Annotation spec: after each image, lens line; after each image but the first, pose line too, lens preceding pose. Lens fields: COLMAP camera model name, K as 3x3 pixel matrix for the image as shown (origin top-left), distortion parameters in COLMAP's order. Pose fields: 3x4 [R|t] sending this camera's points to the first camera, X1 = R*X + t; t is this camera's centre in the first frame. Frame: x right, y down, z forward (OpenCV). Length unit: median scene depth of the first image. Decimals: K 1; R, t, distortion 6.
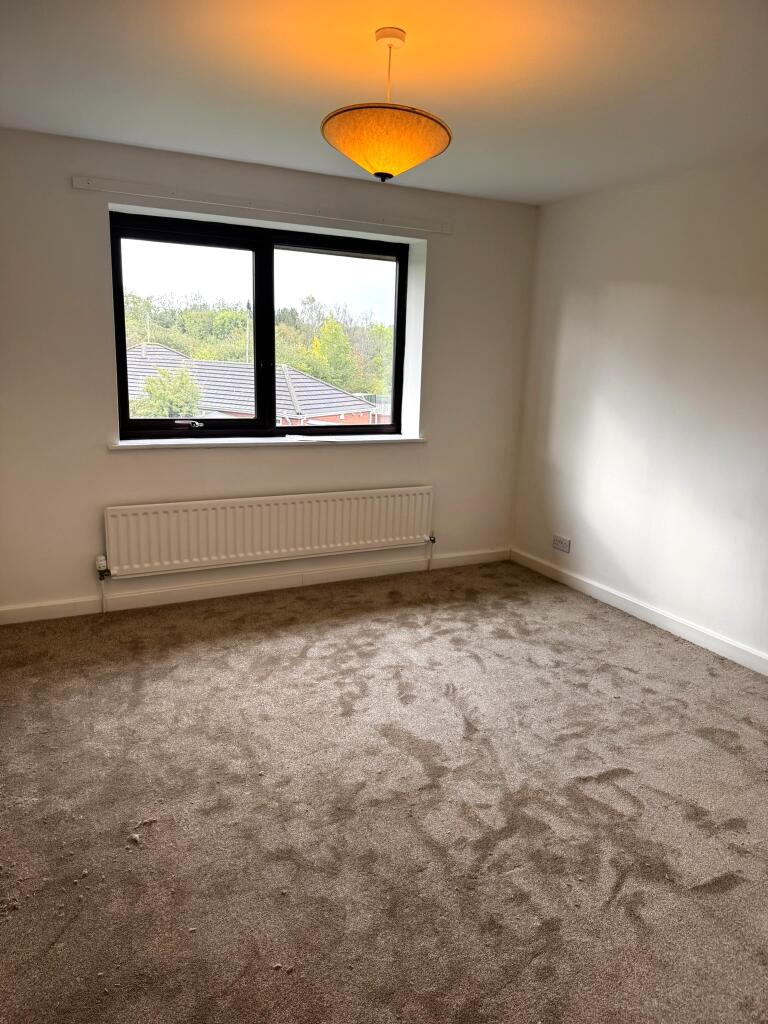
lens RADIAL K [[757.4, 0, 383.1], [0, 757.4, 511.2], [0, 0, 1]] dist [0.058340, -0.000008]
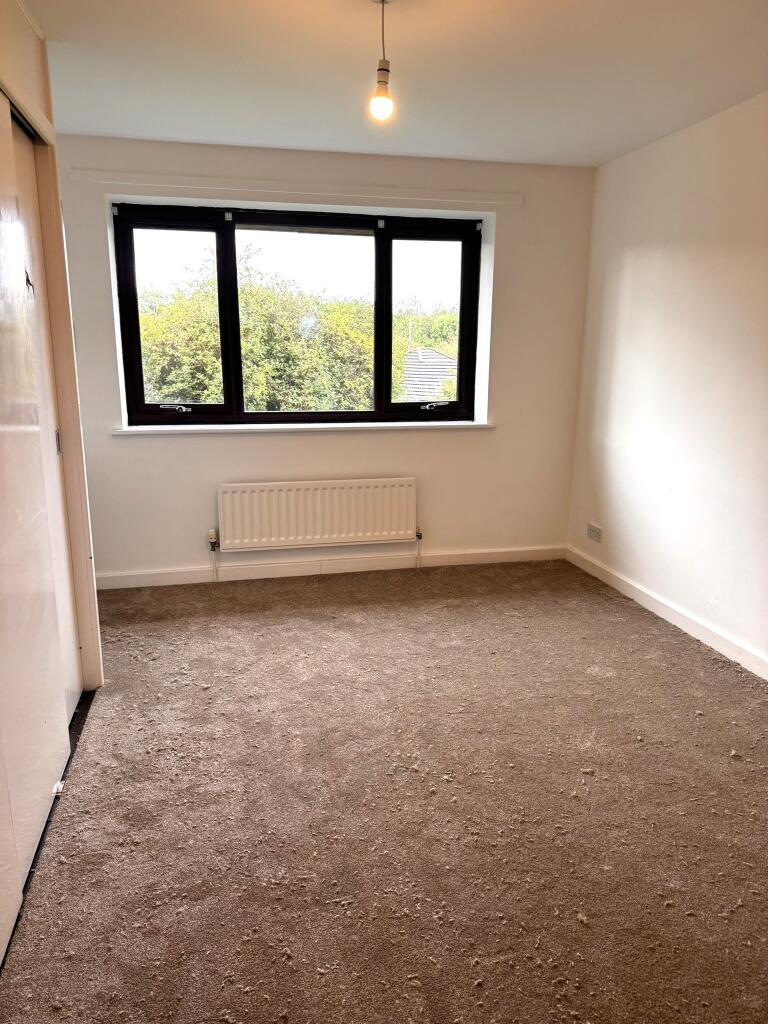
lens RADIAL K [[723.8, 0, 383.1], [0, 723.8, 516.8], [0, 0, 1]] dist [0.012341, -0.008494]
pose [[0.966534, 0.040825, -0.253271, 0.242410], [-0.031470, 0.998668, 0.040878, -0.019975], [0.254603, -0.031540, 0.966531, 0.129207]]
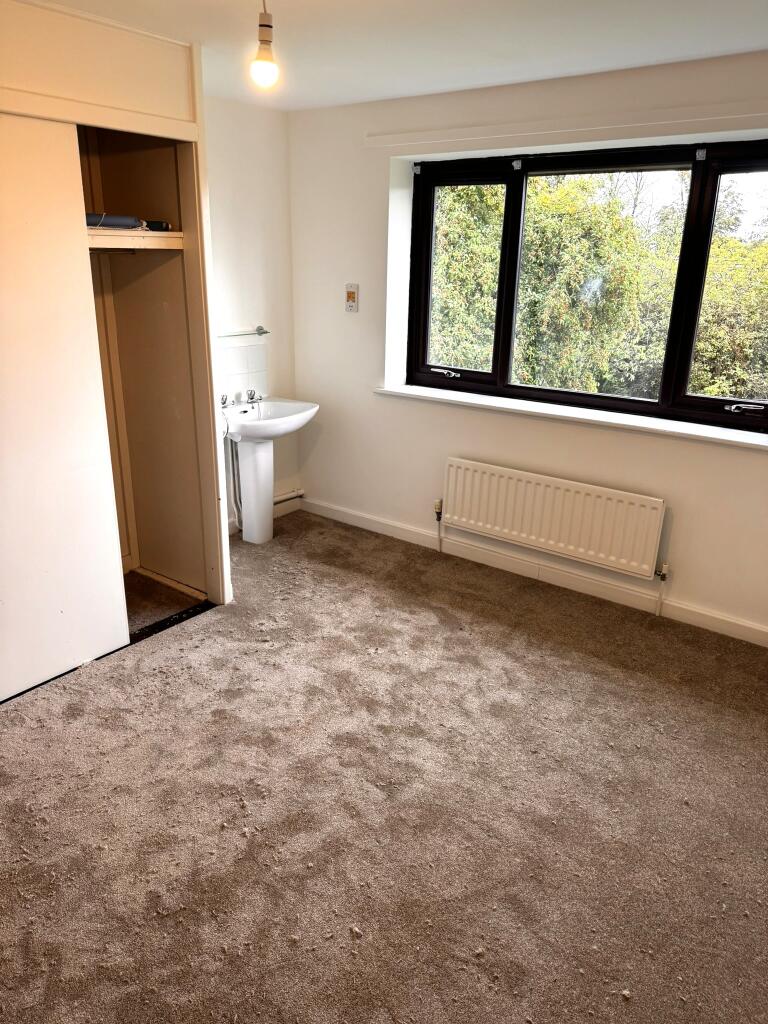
lens RADIAL K [[723.8, 0, 383.6], [0, 723.8, 509.6], [0, 0, 1]] dist [0.012341, -0.008494]
pose [[0.419861, 0.288776, -0.860421, 0.540621], [-0.181797, 0.955576, 0.232000, -0.139028], [0.889194, 0.059015, 0.453708, 0.474225]]
